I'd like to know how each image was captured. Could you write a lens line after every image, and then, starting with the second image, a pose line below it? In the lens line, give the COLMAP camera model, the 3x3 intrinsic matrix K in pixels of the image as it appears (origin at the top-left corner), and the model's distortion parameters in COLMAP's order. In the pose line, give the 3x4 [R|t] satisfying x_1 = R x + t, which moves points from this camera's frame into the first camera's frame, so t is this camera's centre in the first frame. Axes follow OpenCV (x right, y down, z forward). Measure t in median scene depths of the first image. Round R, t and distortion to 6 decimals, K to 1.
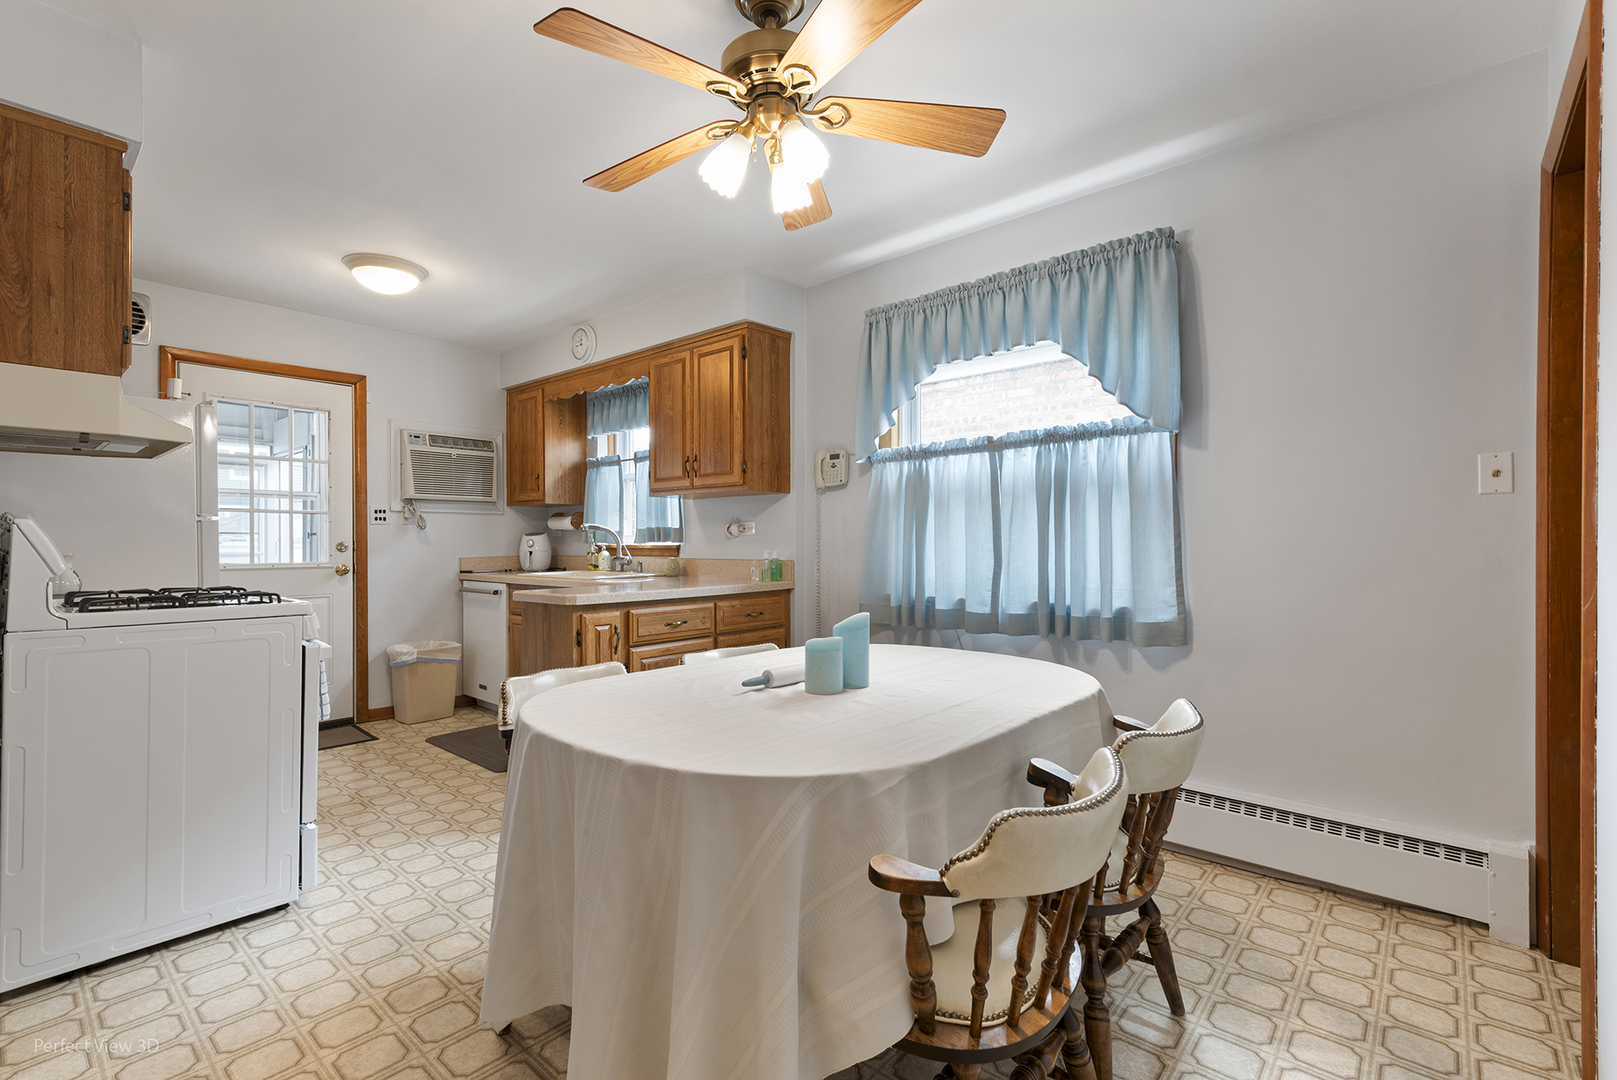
lens RADIAL K [[735.6, 0, 806.6], [0, 735.6, 540.5], [0, 0, 1]] dist [0.003074, 0.000296]
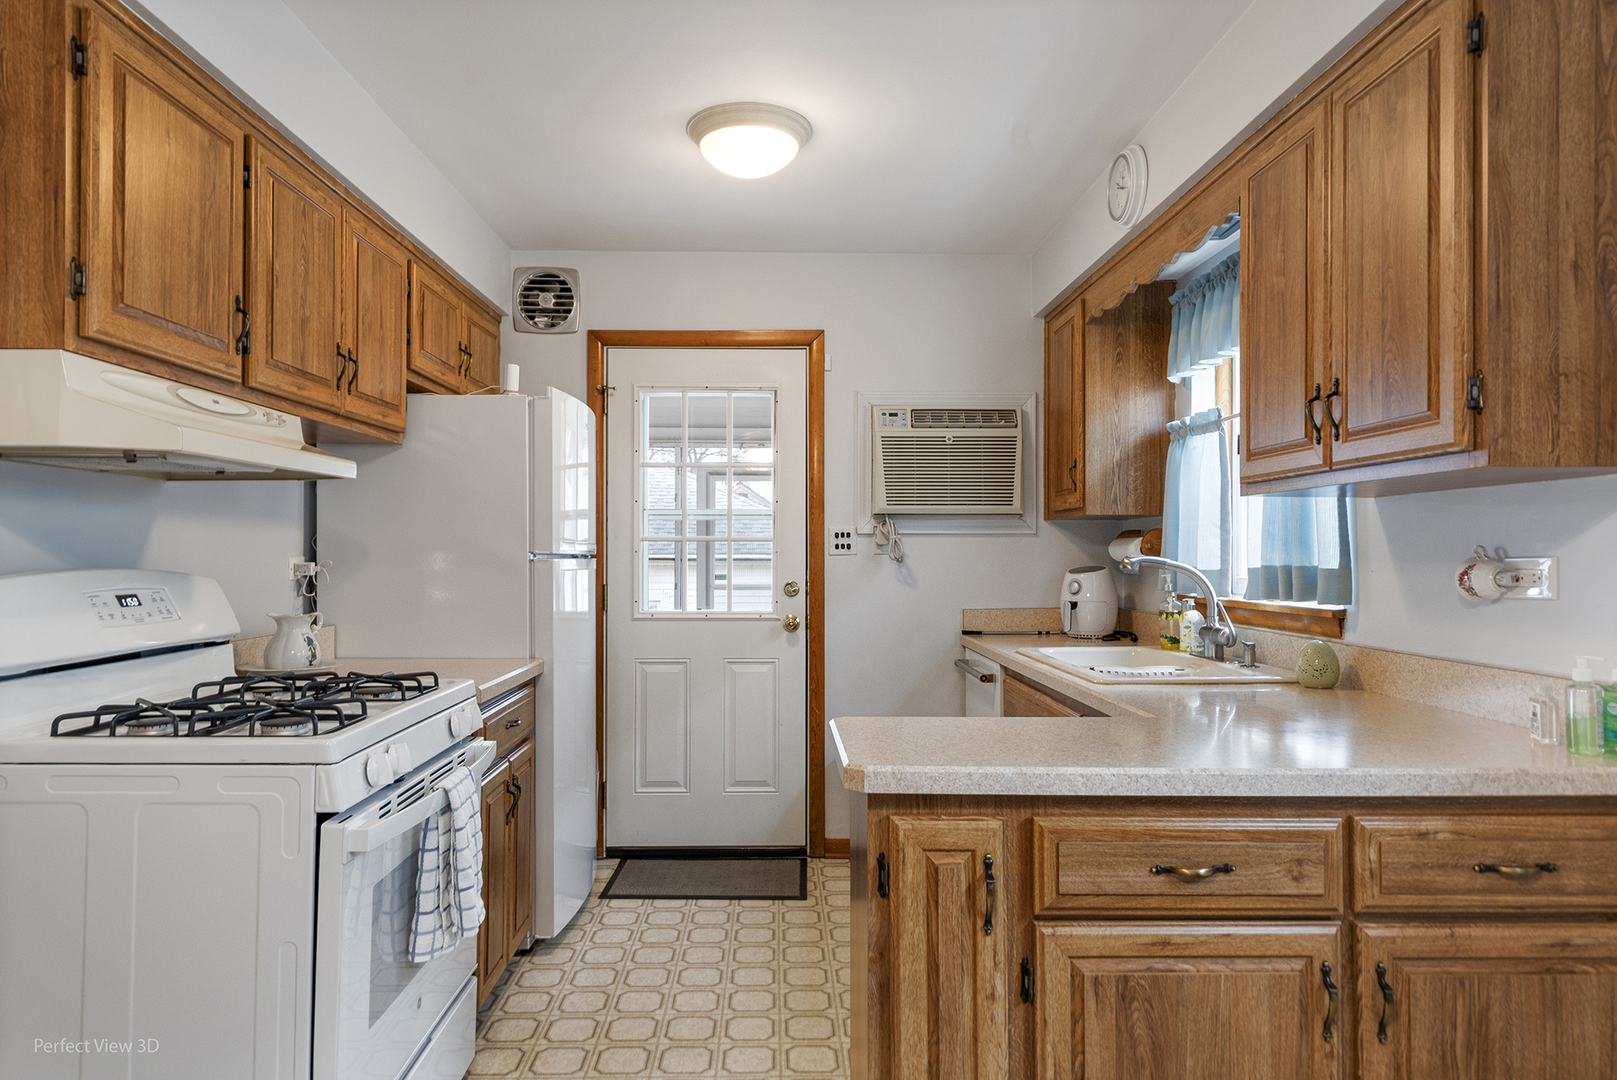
lens RADIAL K [[956.3, 0, 802.6], [0, 956.3, 544.4], [0, 0, 1]] dist [0.019431, -0.005066]
pose [[0.662566, -0.003250, -0.748997, 0.028639], [-0.001515, 0.999983, -0.005680, -0.027051], [0.749002, 0.004898, 0.662549, 0.424358]]
